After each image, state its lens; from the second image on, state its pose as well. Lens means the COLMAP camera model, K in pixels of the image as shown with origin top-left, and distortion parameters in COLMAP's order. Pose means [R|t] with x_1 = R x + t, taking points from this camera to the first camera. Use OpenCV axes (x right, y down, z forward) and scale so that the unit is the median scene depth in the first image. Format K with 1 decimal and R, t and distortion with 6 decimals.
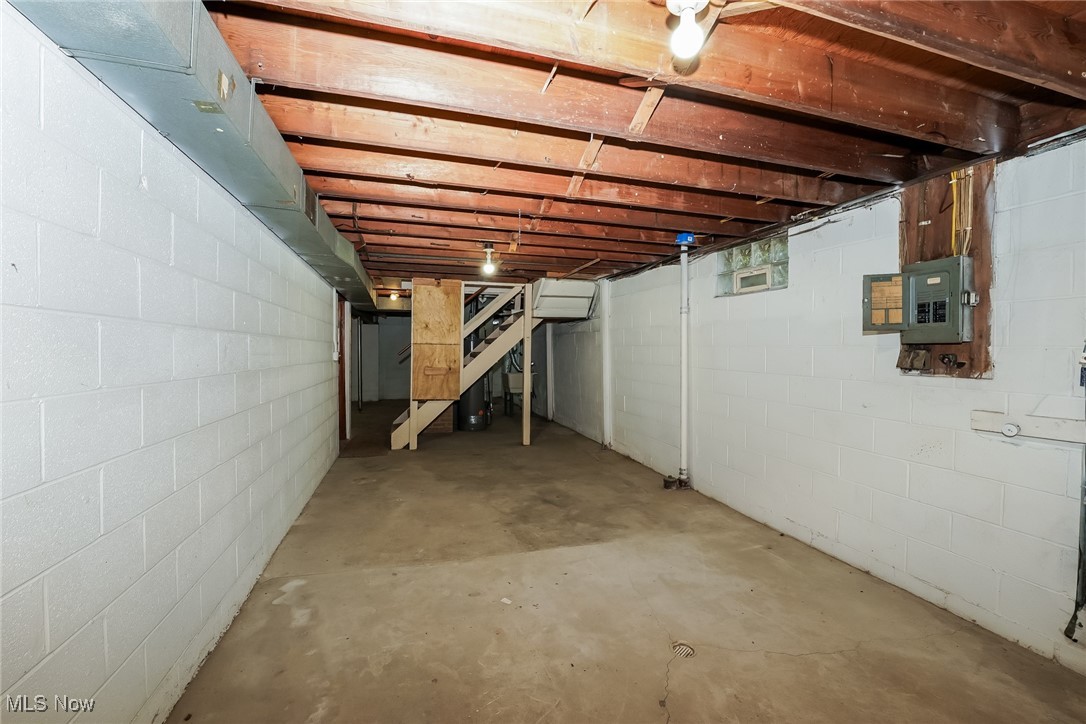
lens RADIAL K [[447.4, 0, 548.6], [0, 447.4, 357.8], [0, 0, 1]] dist [-0.020668, 0.001879]
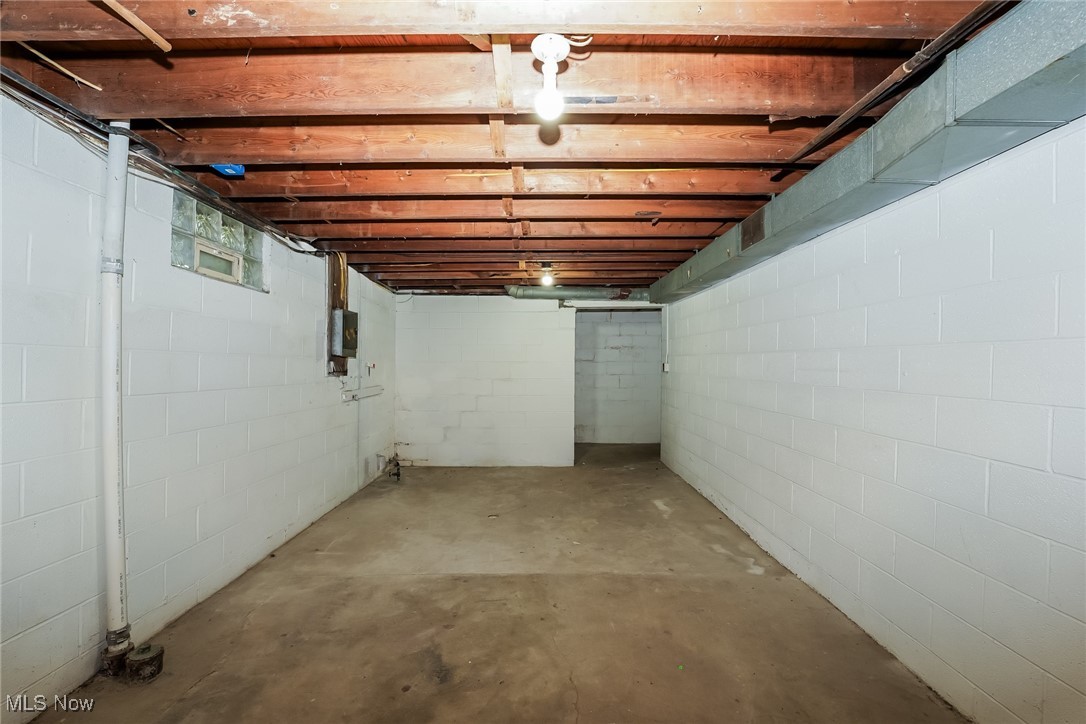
lens RADIAL K [[447.4, 0, 546.3], [0, 447.4, 362.2], [0, 0, 1]] dist [-0.020668, 0.001879]
pose [[-0.955198, -0.008744, 0.295839, -0.312881], [-0.004478, 0.999876, 0.015095, -0.029128], [-0.295934, 0.013094, -0.955119, 1.783111]]
